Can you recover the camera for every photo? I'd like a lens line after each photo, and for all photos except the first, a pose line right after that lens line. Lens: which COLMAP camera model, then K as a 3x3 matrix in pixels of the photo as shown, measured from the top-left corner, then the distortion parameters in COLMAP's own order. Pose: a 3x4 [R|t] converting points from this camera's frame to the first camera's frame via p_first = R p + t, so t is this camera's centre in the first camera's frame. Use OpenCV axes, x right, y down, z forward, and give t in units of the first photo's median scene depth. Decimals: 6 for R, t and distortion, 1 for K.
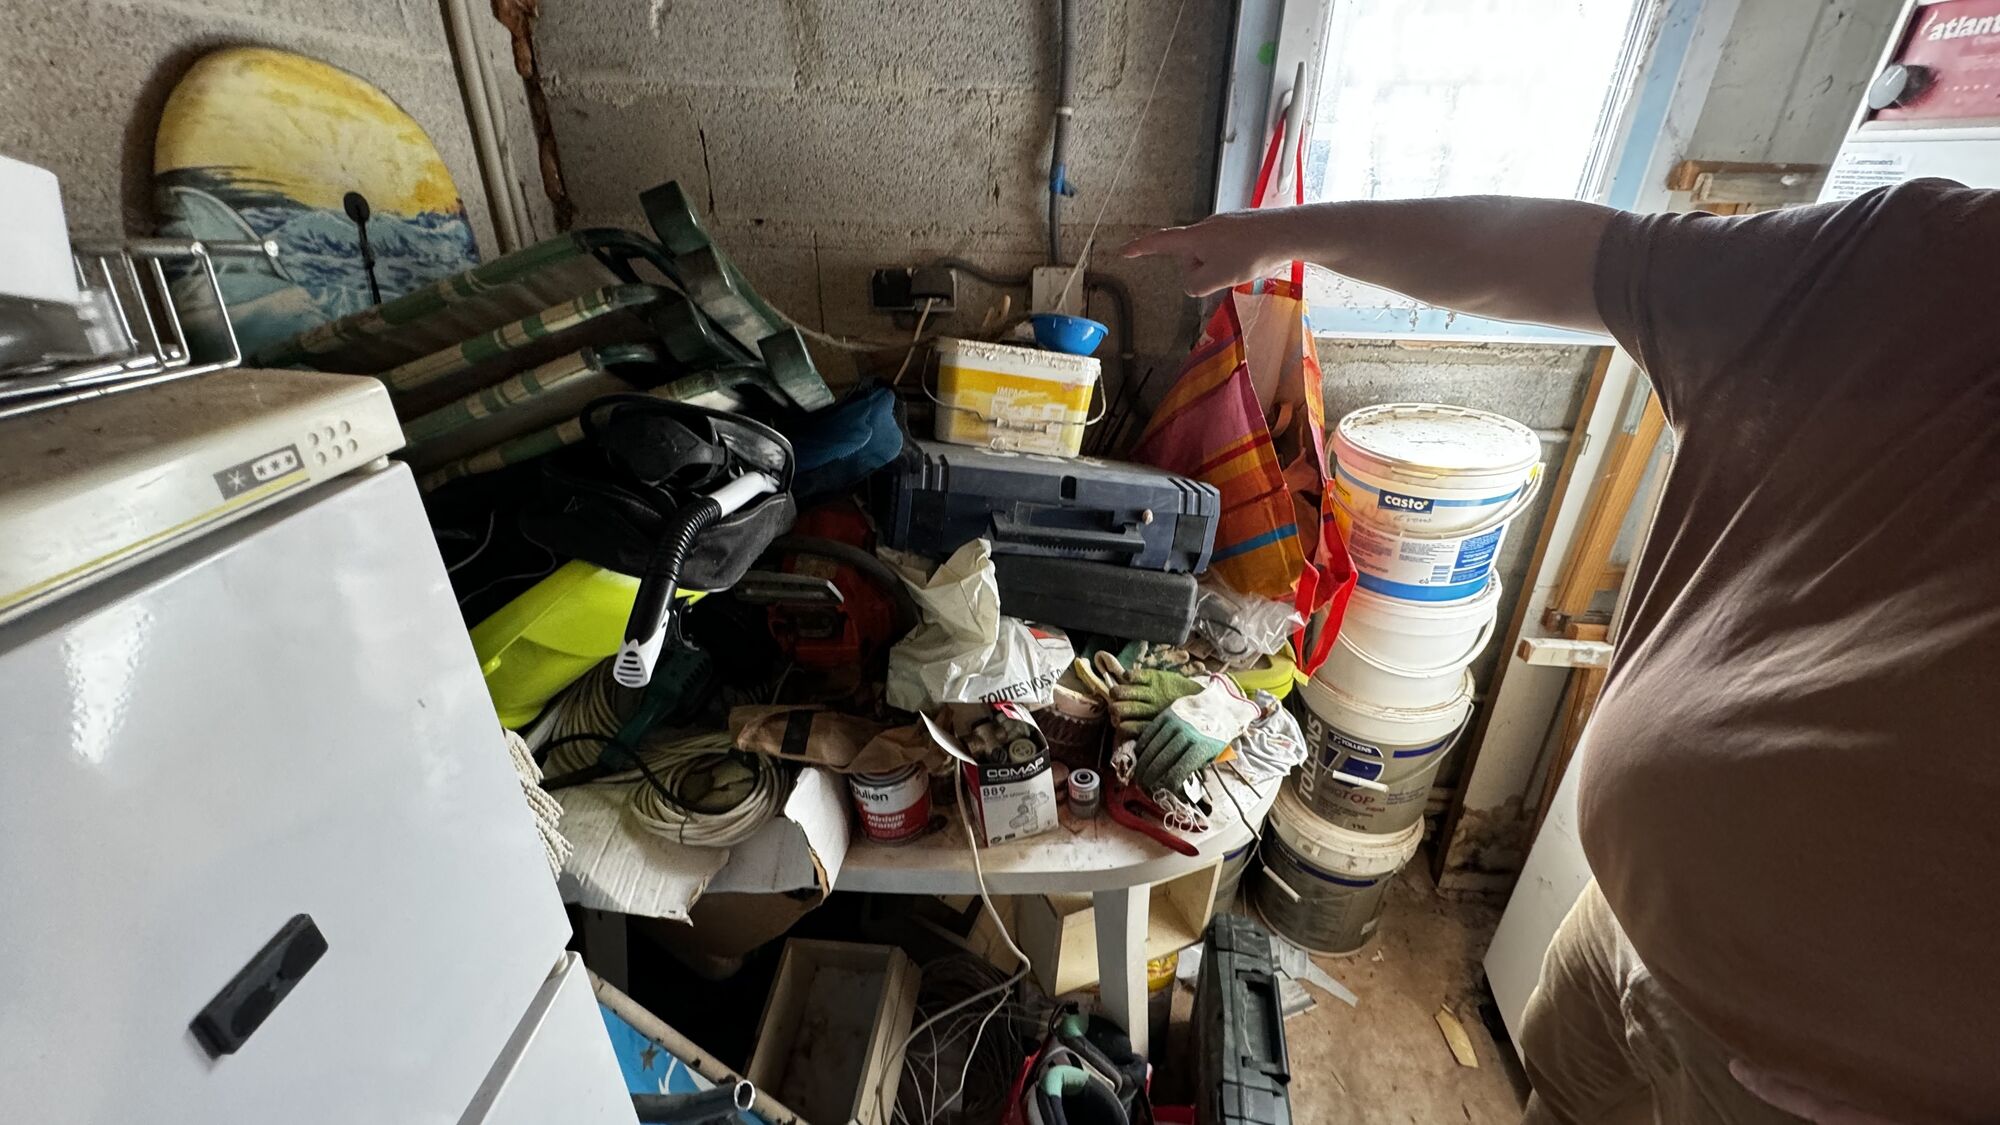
lens RADIAL K [[788.8, 0, 995.7], [0, 788.8, 560.4], [0, 0, 1]] dist [0.000494, 0.000221]
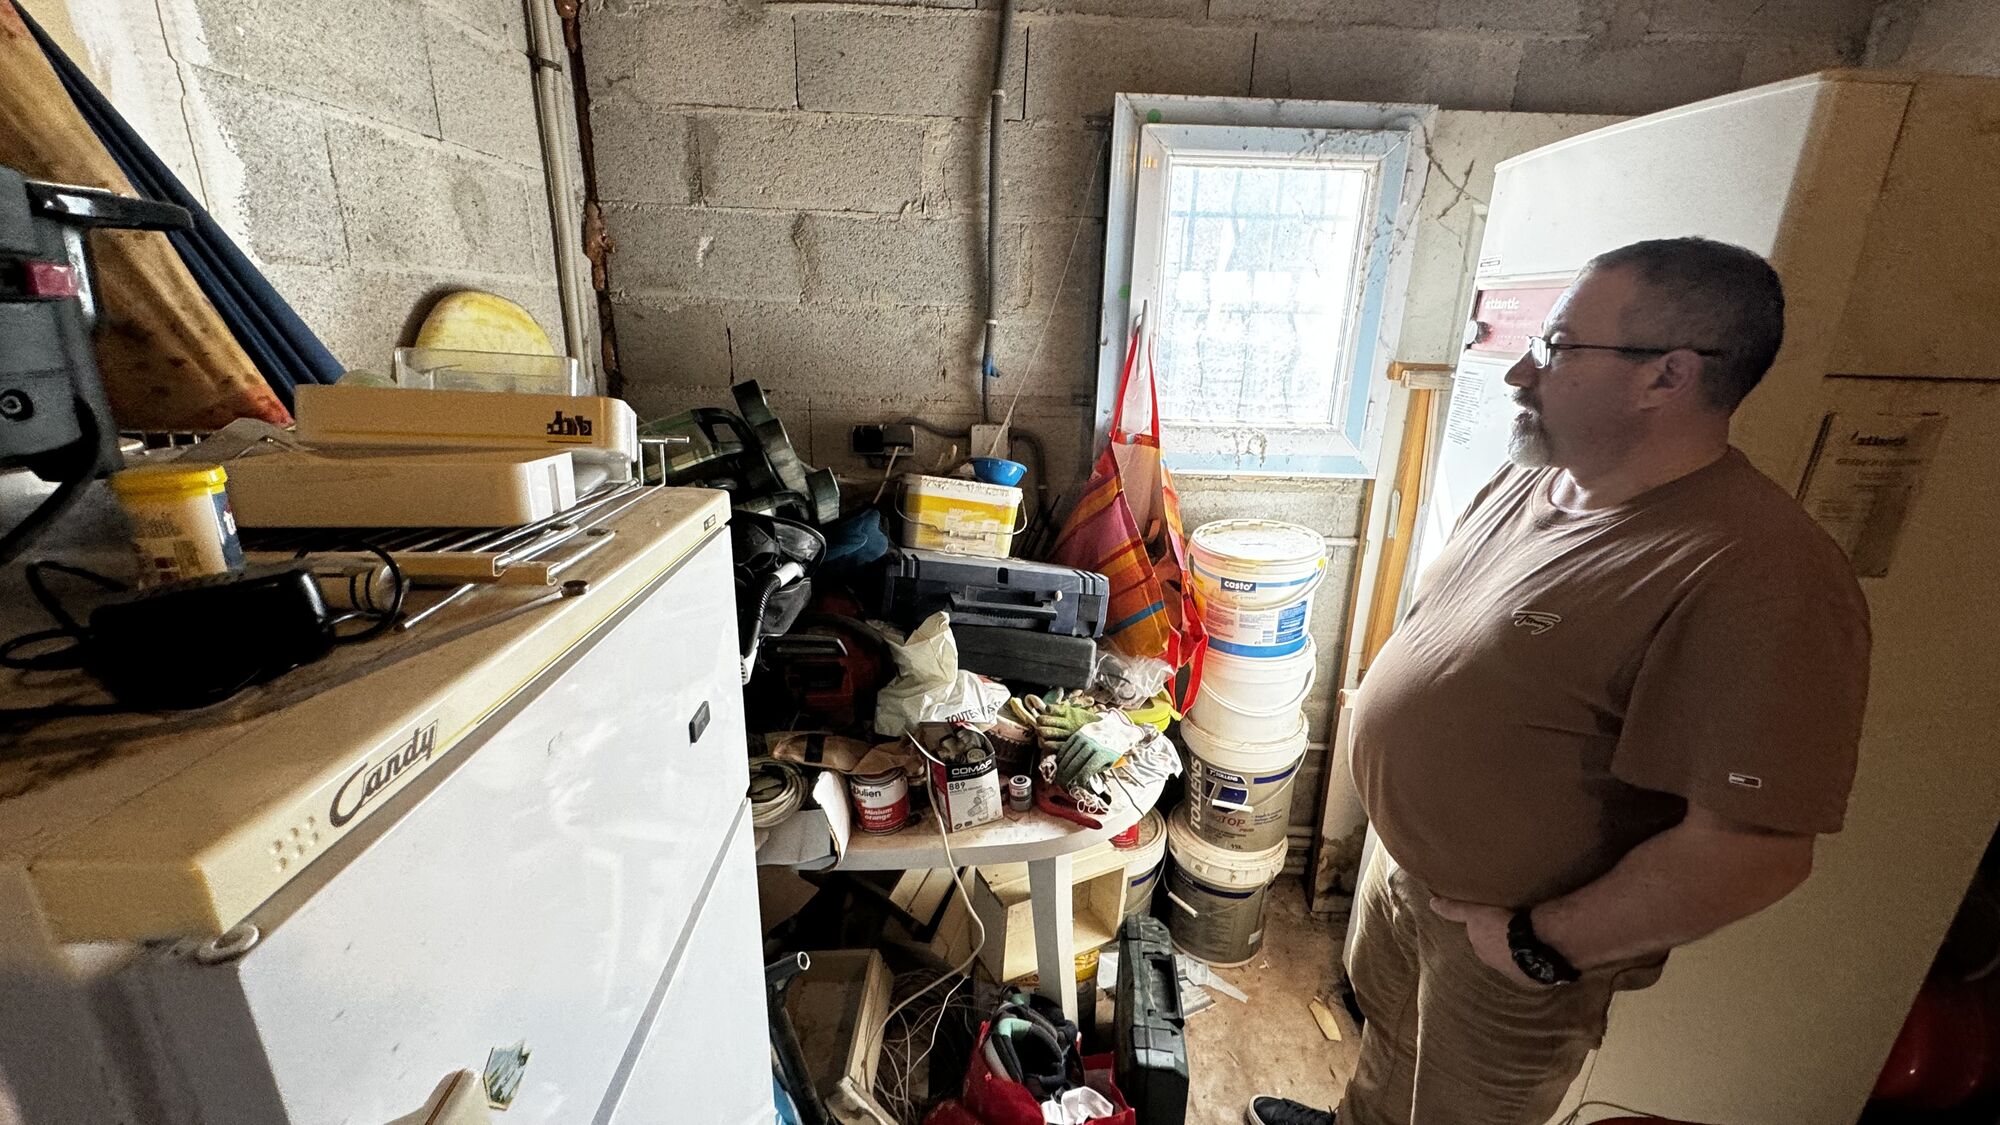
lens RADIAL K [[788.8, 0, 995.7], [0, 788.8, 560.4], [0, 0, 1]] dist [0.000494, 0.000221]
pose [[0.995579, -0.012213, 0.093128, -0.046744], [0.027502, 0.985959, -0.164710, 0.101839], [-0.089809, 0.166543, 0.981936, -0.357559]]
